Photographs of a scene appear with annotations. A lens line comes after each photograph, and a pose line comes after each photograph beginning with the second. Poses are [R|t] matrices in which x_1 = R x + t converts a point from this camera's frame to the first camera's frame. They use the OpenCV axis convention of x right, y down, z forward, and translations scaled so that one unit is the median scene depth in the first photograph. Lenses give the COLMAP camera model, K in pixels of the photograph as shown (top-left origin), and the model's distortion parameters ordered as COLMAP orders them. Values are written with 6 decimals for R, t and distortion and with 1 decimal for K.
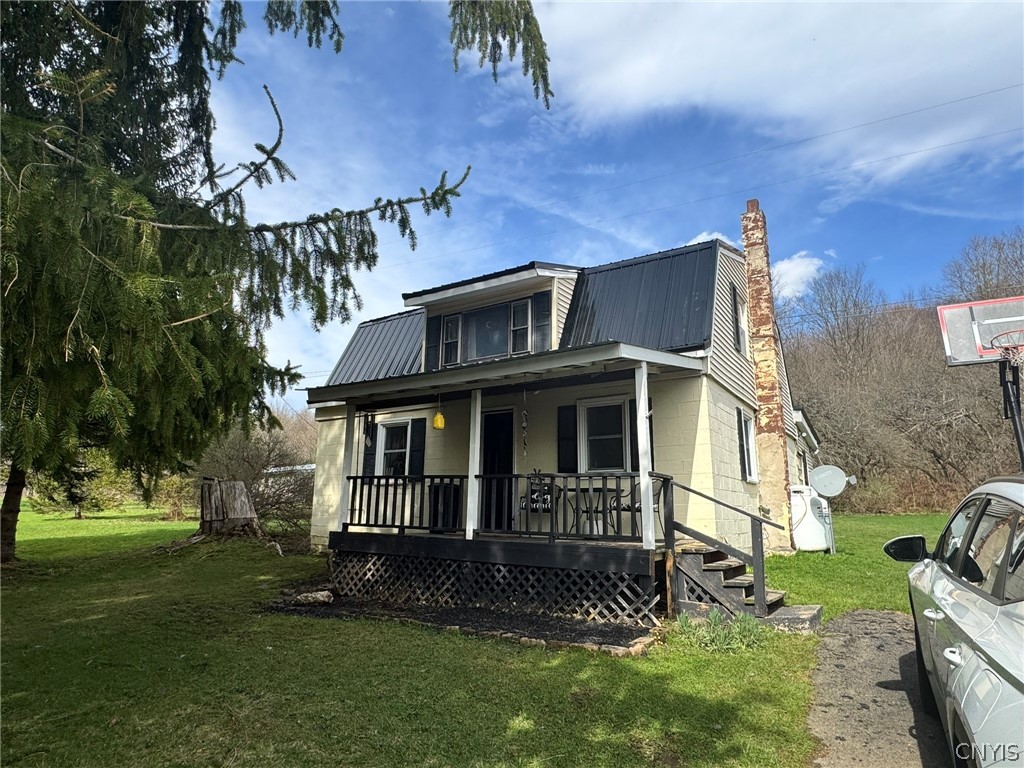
lens RADIAL K [[618.6, 0, 513.1], [0, 618.6, 380.8], [0, 0, 1]] dist [0.005849, -0.000325]
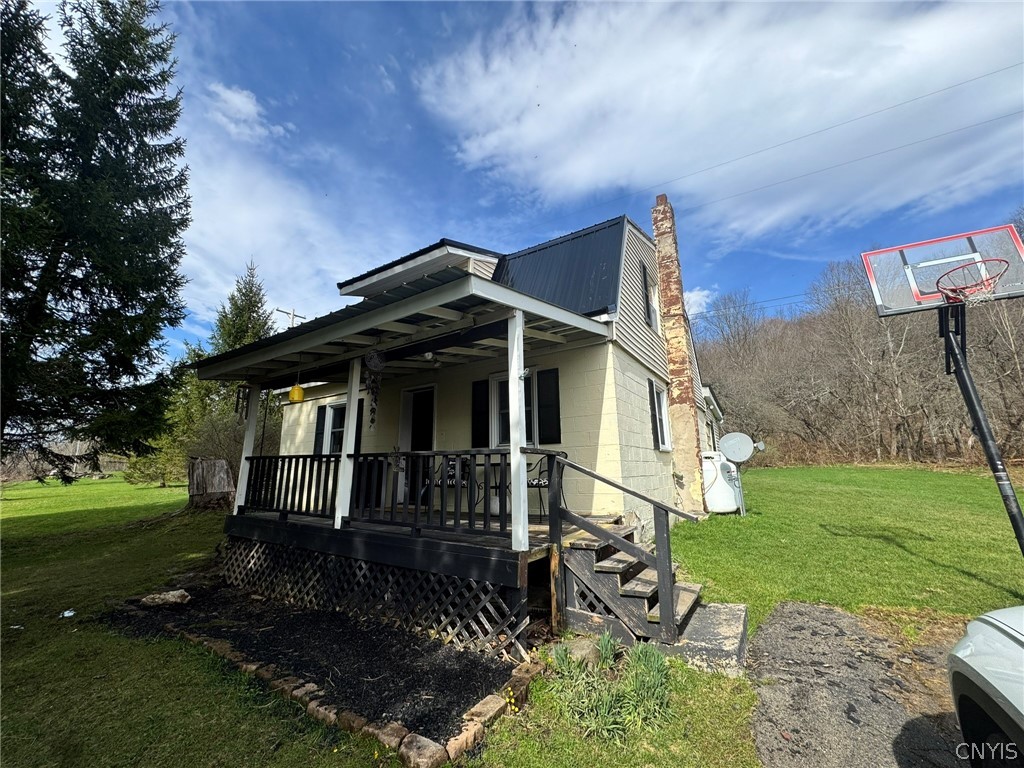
lens RADIAL K [[414.3, 0, 512.0], [0, 414.3, 384.0], [0, 0, 1]] dist [-0.000565, 0.000036]
pose [[0.999665, -0.025834, -0.001273, 0.157771], [0.025842, 0.999646, 0.006401, 0.048179], [0.001108, -0.006431, 0.999979, 0.362350]]
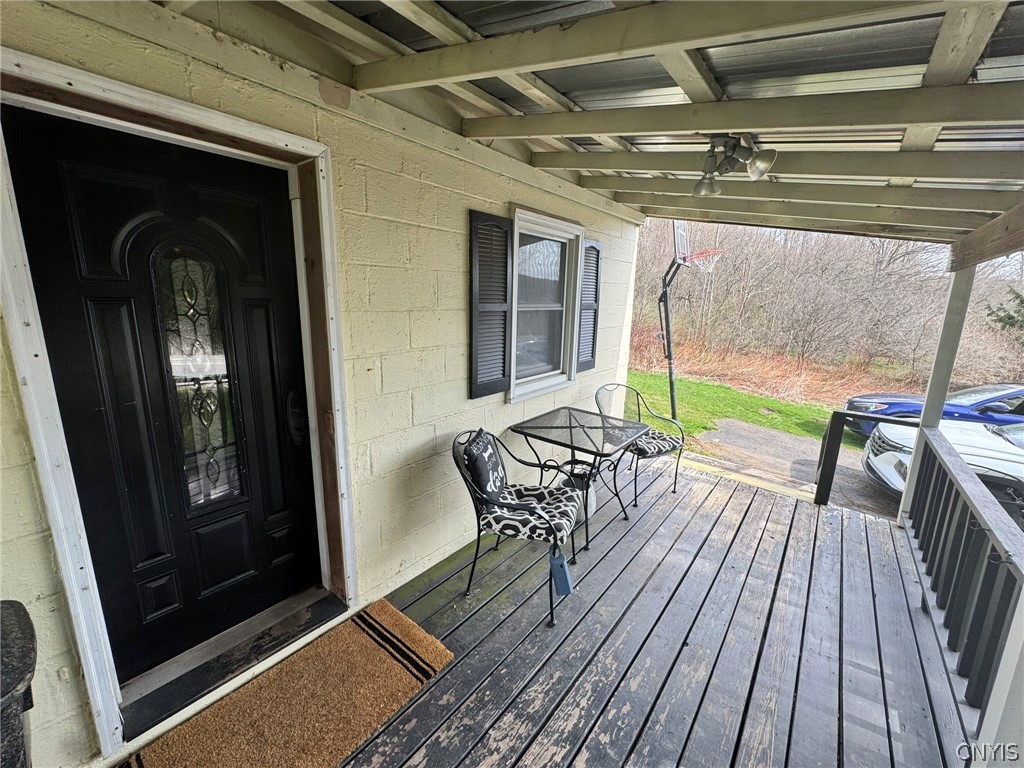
lens RADIAL K [[414.3, 0, 512.0], [0, 414.3, 384.0], [0, 0, 1]] dist [-0.000565, 0.000036]
pose [[0.098725, -0.213951, 0.971843, -0.193972], [-0.239721, 0.942740, 0.231897, 0.084339], [-0.965809, -0.255865, 0.041783, 1.078683]]
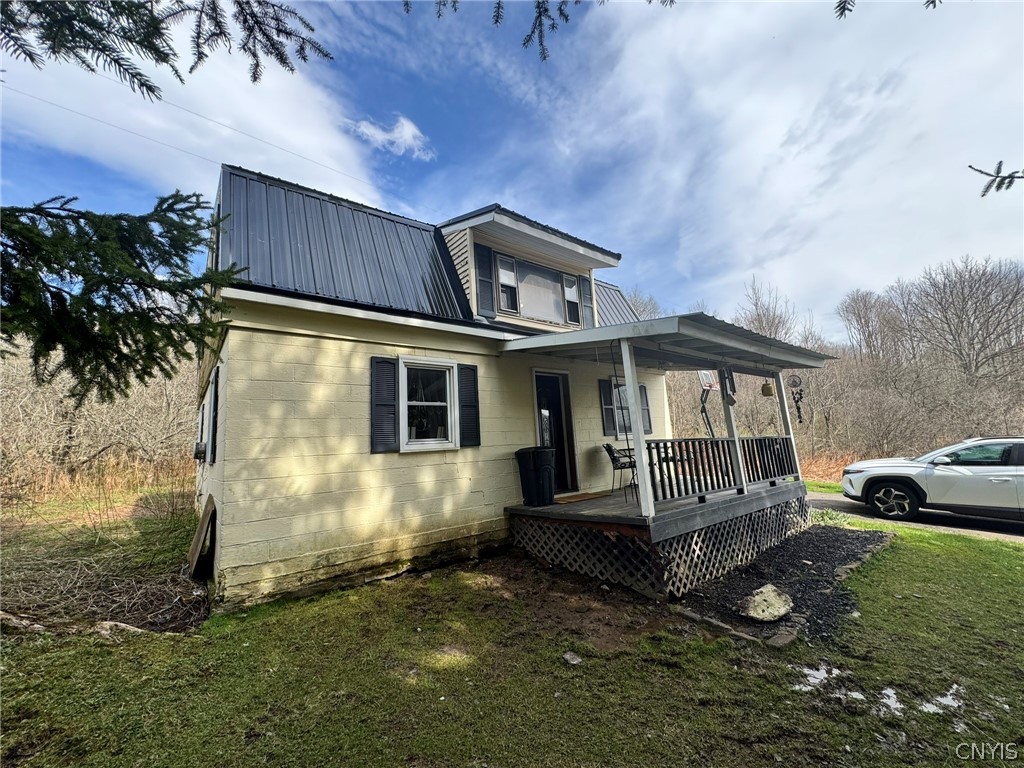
lens RADIAL K [[408.4, 0, 512.0], [0, 408.4, 384.0], [0, 0, 1]] dist [-0.000599, -0.000016]
pose [[0.320492, 0.122347, 0.939317, -0.811127], [-0.144232, 0.986364, -0.079263, 0.155017], [-0.936206, -0.110076, 0.333769, 1.022280]]
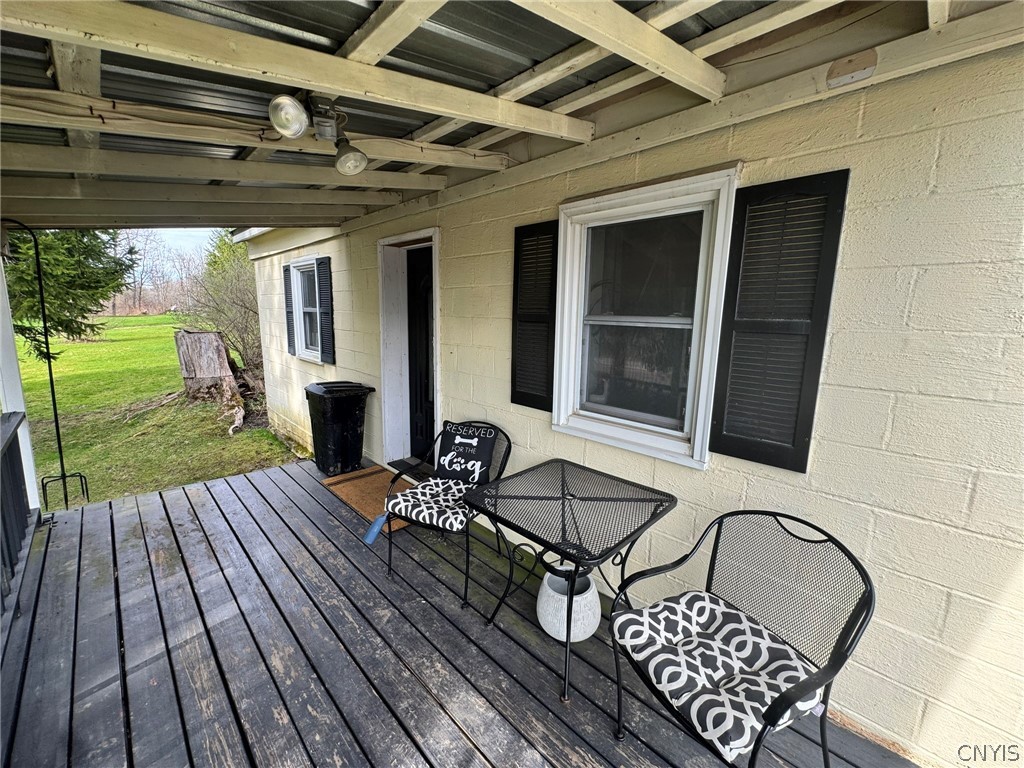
lens RADIAL K [[408.4, 0, 512.0], [0, 408.4, 384.0], [0, 0, 1]] dist [-0.000599, -0.000016]
pose [[0.977846, 0.044478, -0.204547, 0.142596], [0.038310, 0.922635, 0.383768, 0.039319], [0.205792, -0.383102, 0.900490, 0.848459]]
